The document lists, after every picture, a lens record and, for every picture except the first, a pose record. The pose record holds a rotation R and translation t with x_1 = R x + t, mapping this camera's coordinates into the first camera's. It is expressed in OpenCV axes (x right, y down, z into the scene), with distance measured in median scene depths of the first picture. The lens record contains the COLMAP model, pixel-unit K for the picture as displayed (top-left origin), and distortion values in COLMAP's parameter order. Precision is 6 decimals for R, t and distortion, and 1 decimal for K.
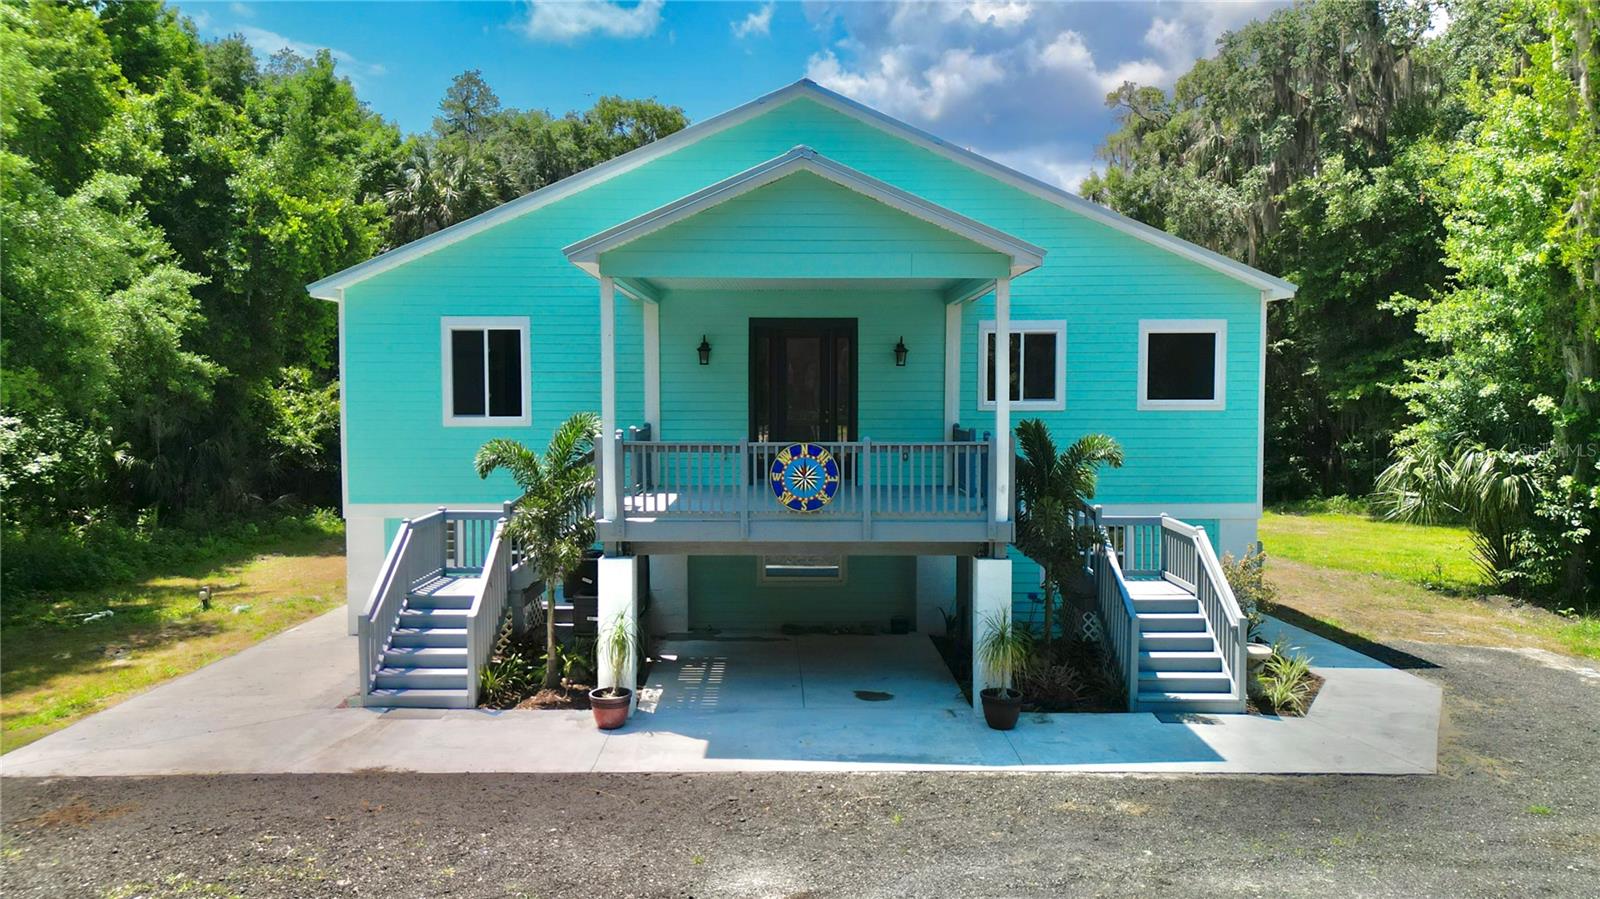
lens RADIAL K [[1123.4, 0, 800.0], [0, 1123.4, 449.5], [0, 0, 1]] dist [0.058919, -0.057683]
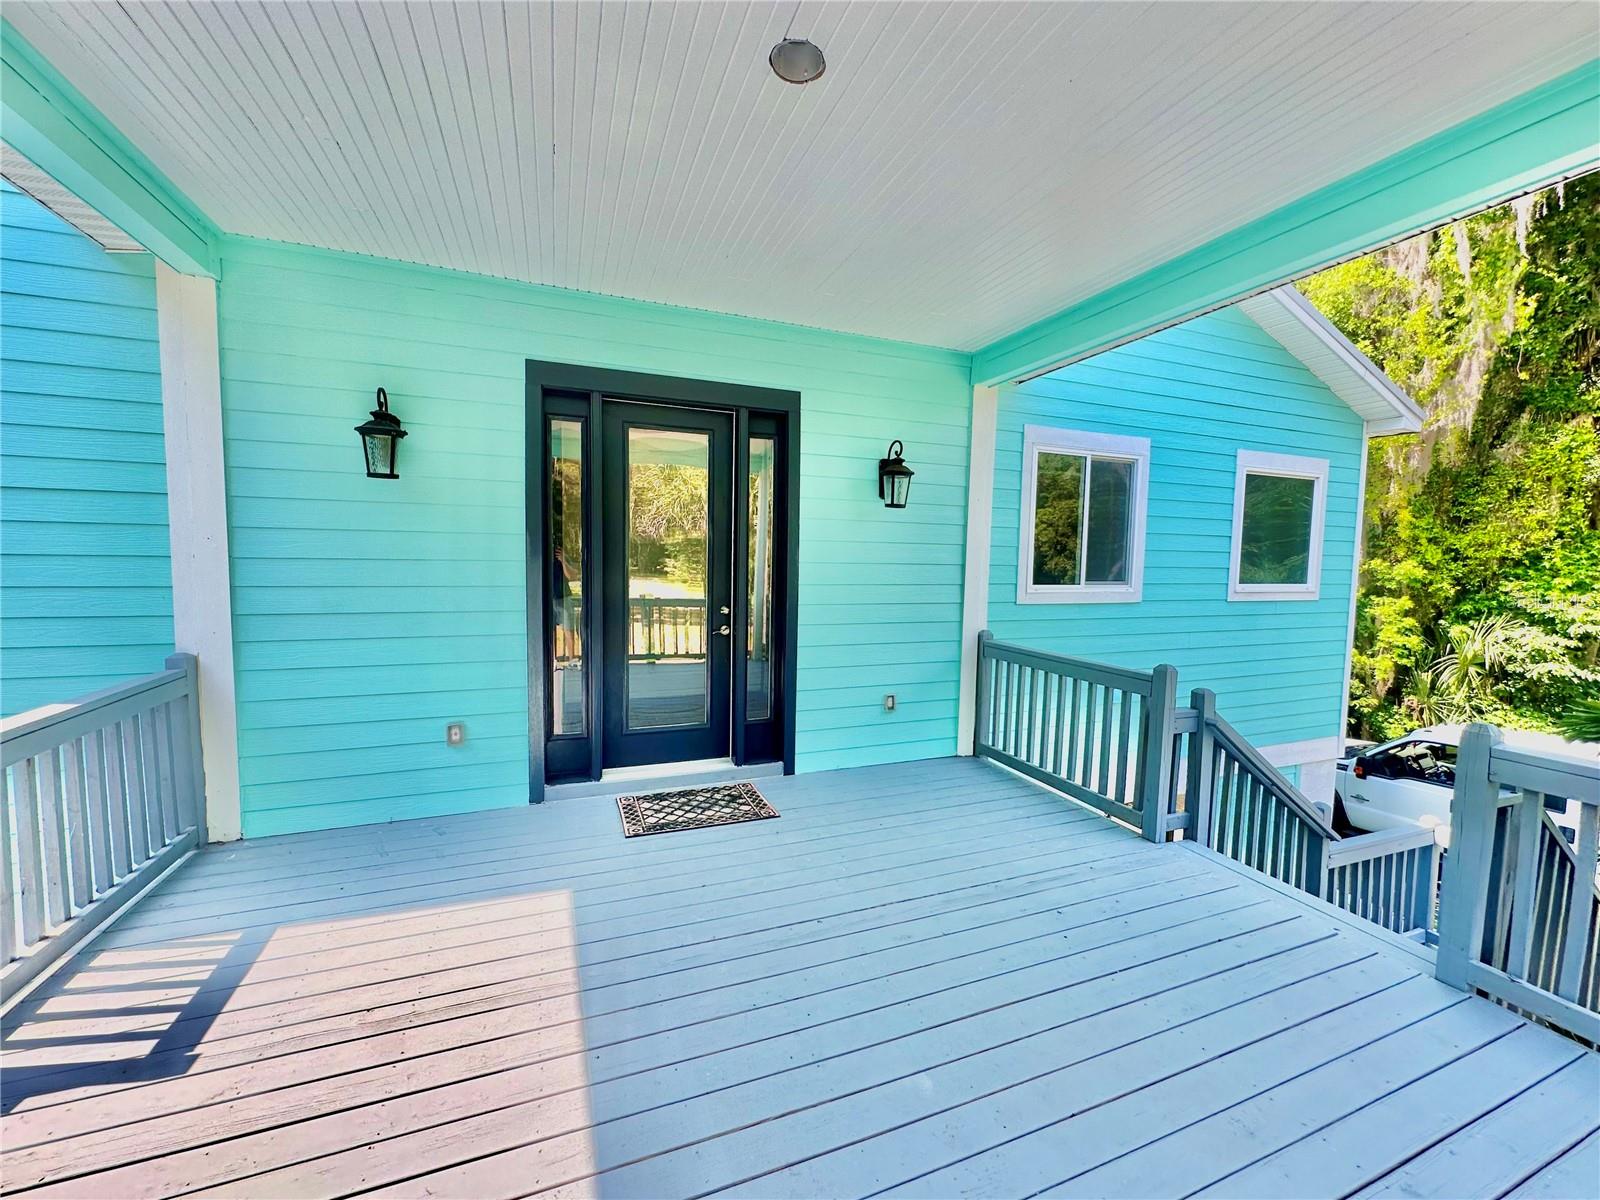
lens RADIAL K [[640.0, 0, 800.0], [0, 640.0, 600.0], [0, 0, 1]] dist [0.001243, 0.000454]
pose [[0.930956, -0.005945, 0.365083, -0.038845], [-0.000620, 0.999840, 0.017862, -0.041495], [-0.365131, -0.016855, 0.930804, 0.765427]]
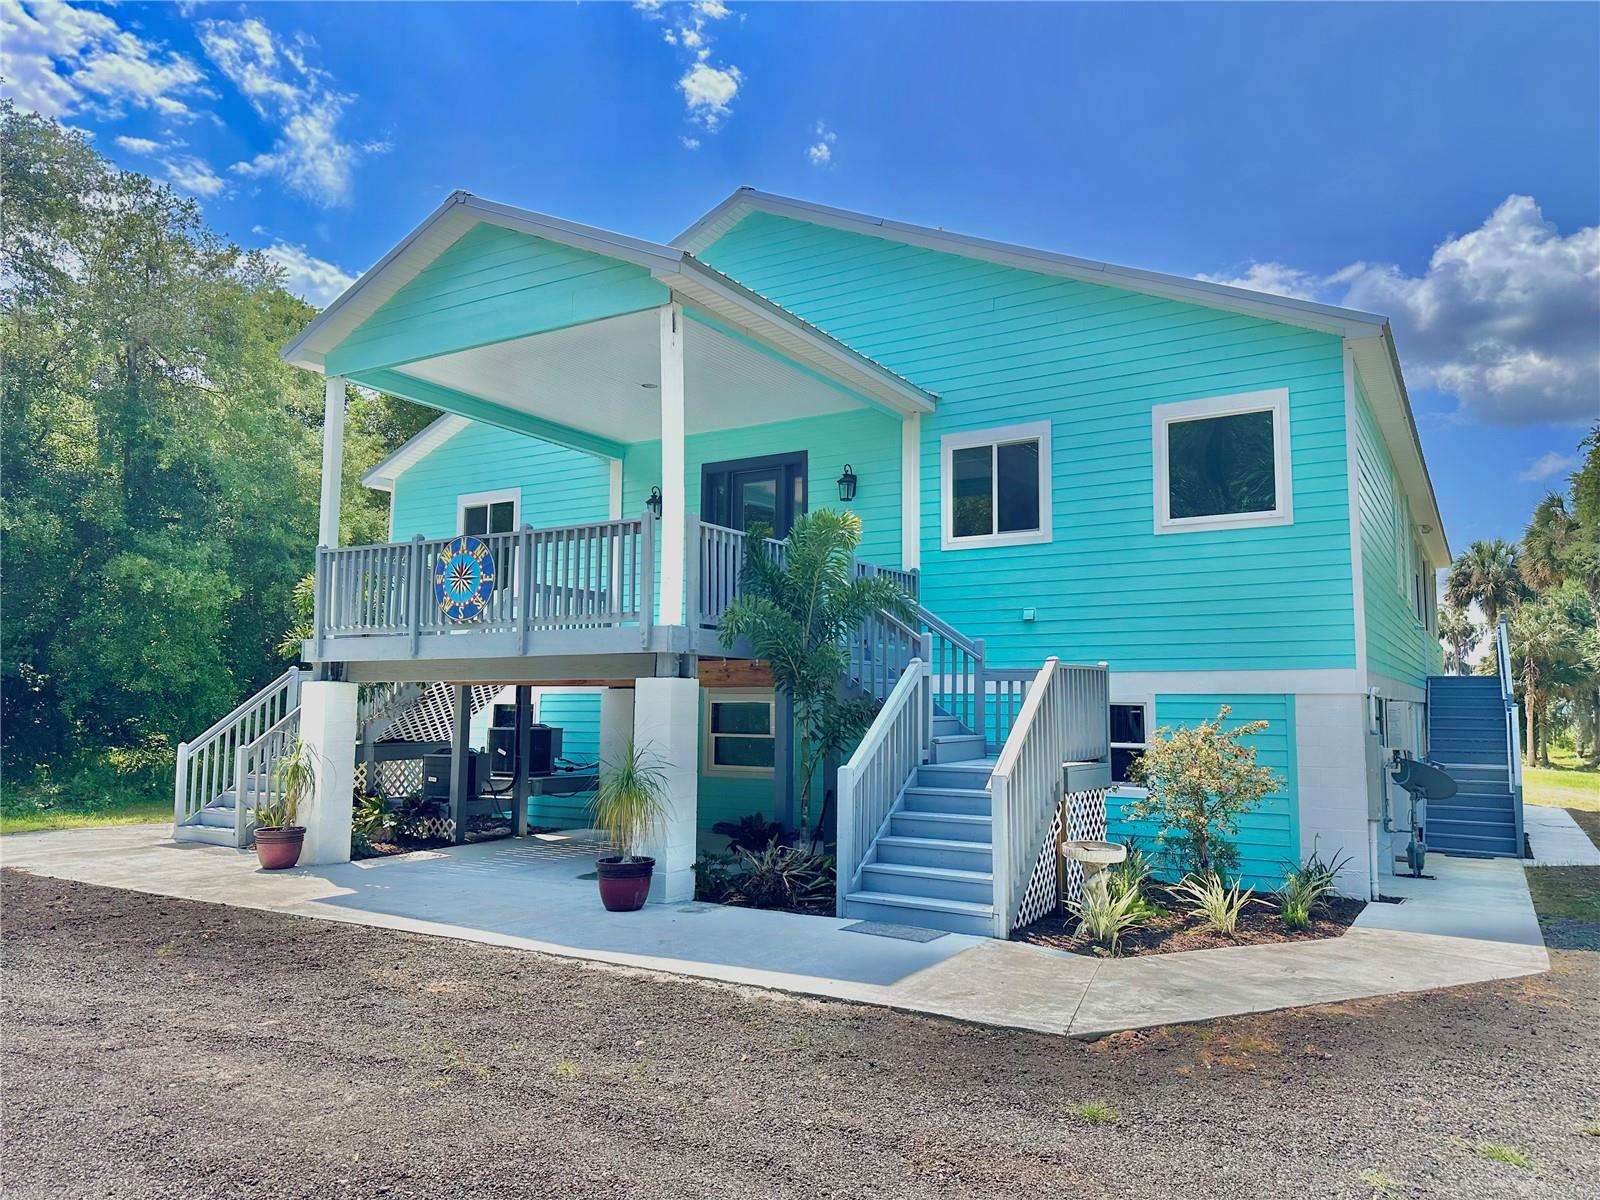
lens RADIAL K [[1124.9, 0, 800.0], [0, 1124.9, 600.0], [0, 0, 1]] dist [0.003531, -0.004931]
pose [[0.850282, -0.046887, -0.524235, 0.470730], [-0.035924, 0.988531, -0.146681, 0.111512], [0.525100, 0.143553, 0.838846, 0.321206]]
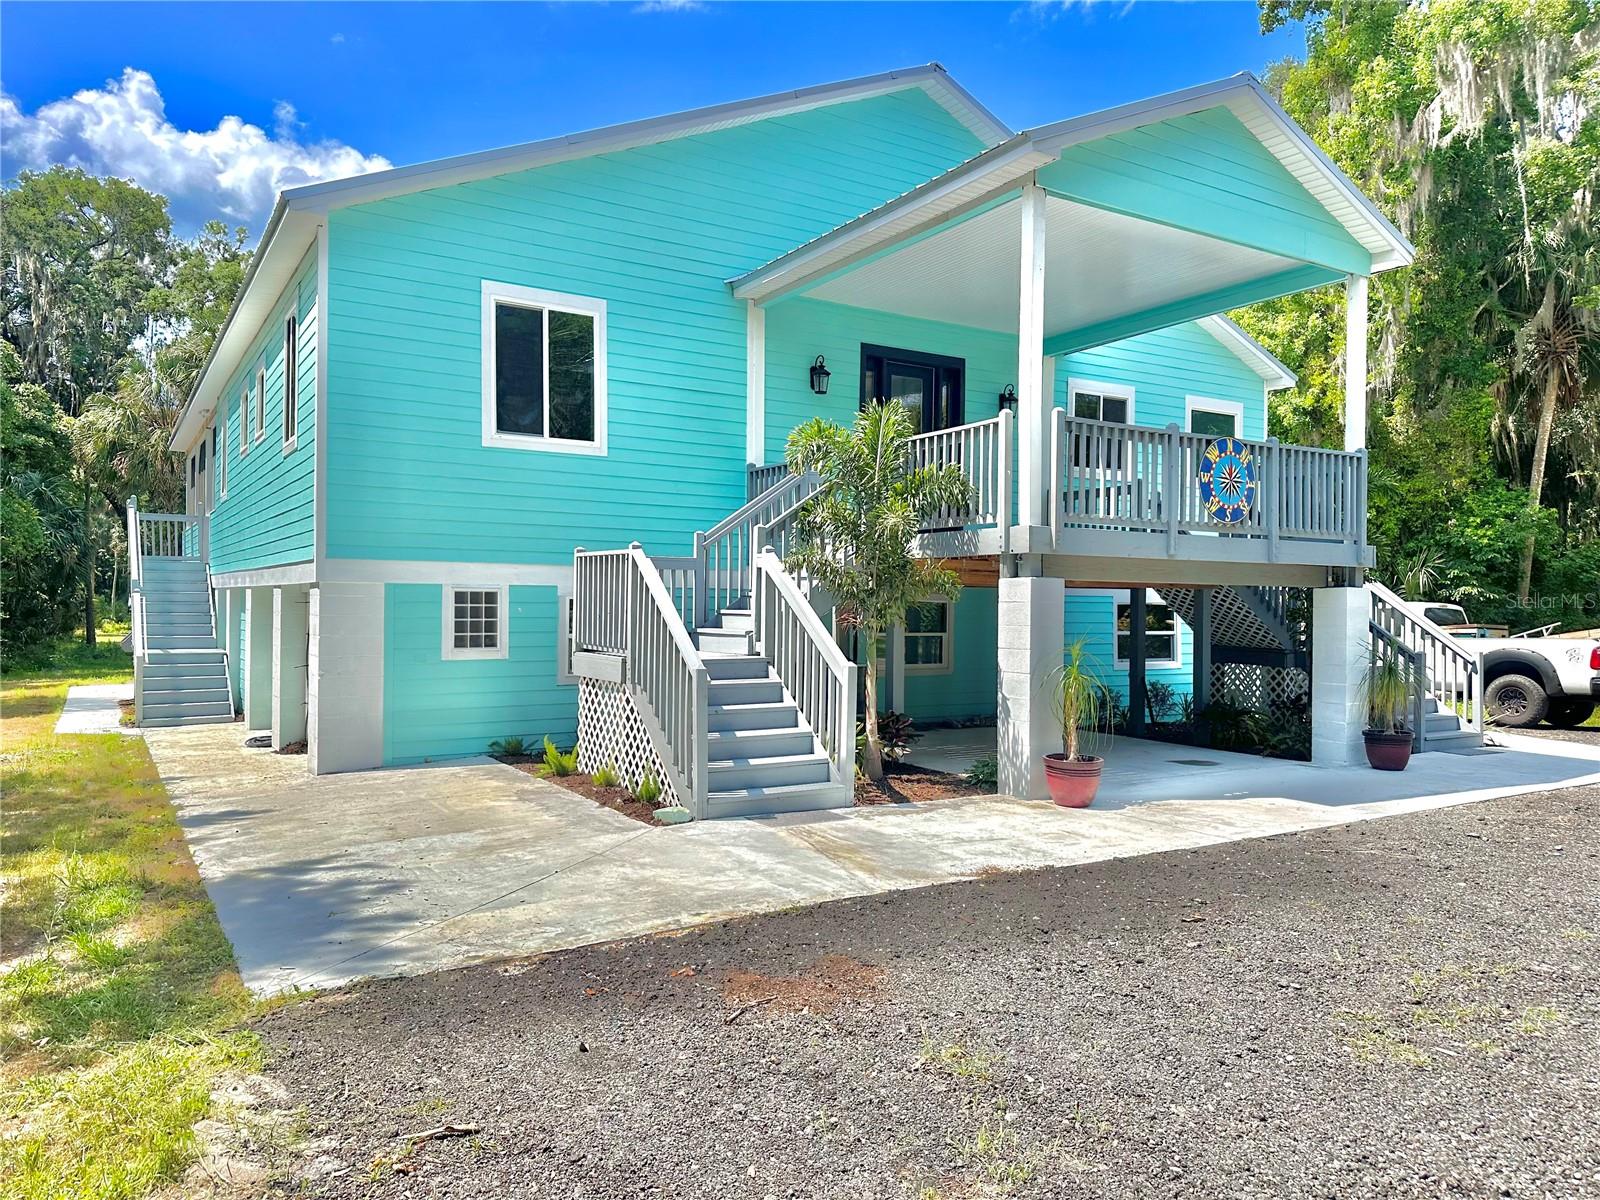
lens RADIAL K [[1124.9, 0, 800.0], [0, 1124.9, 600.0], [0, 0, 1]] dist [0.003531, -0.004931]
pose [[0.853151, 0.009231, 0.521583, -0.498154], [0.020223, 0.998507, -0.050750, 0.106553], [-0.521272, 0.053845, 0.851690, 0.345735]]
